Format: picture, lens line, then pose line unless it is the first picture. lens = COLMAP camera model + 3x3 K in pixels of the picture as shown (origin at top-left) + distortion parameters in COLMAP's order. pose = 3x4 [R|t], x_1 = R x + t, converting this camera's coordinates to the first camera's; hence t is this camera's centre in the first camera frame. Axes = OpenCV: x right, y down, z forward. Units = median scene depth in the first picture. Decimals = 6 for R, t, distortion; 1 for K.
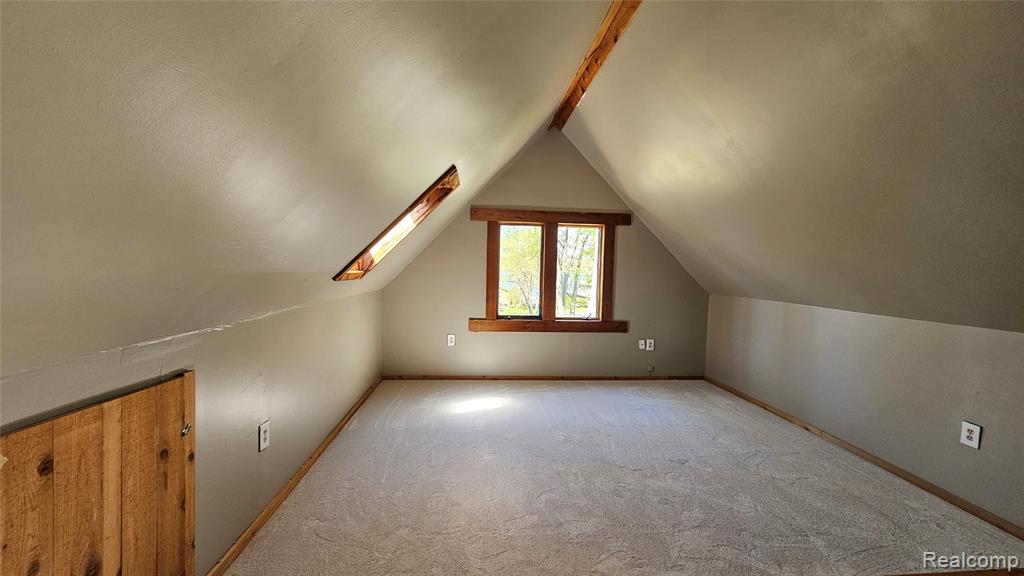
lens RADIAL K [[419.8, 0, 511.3], [0, 419.8, 286.6], [0, 0, 1]] dist [-0.019471, -0.000121]
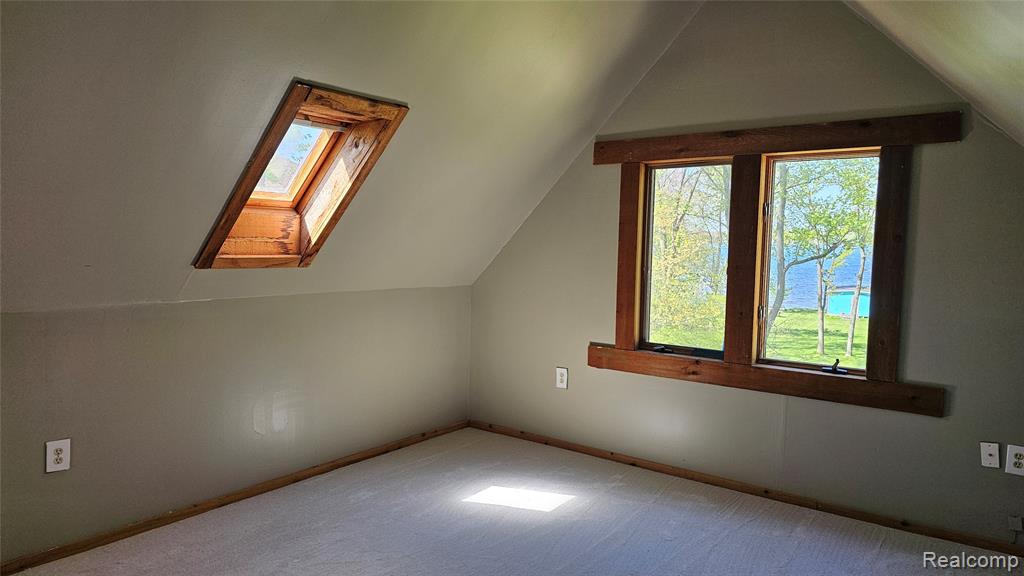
lens RADIAL K [[687.9, 0, 510.7], [0, 687.9, 286.3], [0, 0, 1]] dist [0.007740, -0.001746]
pose [[0.734811, 0.035120, -0.677362, 0.422479], [-0.029430, 0.999369, 0.019889, -0.013460], [0.677633, 0.005320, 0.735381, 0.258083]]
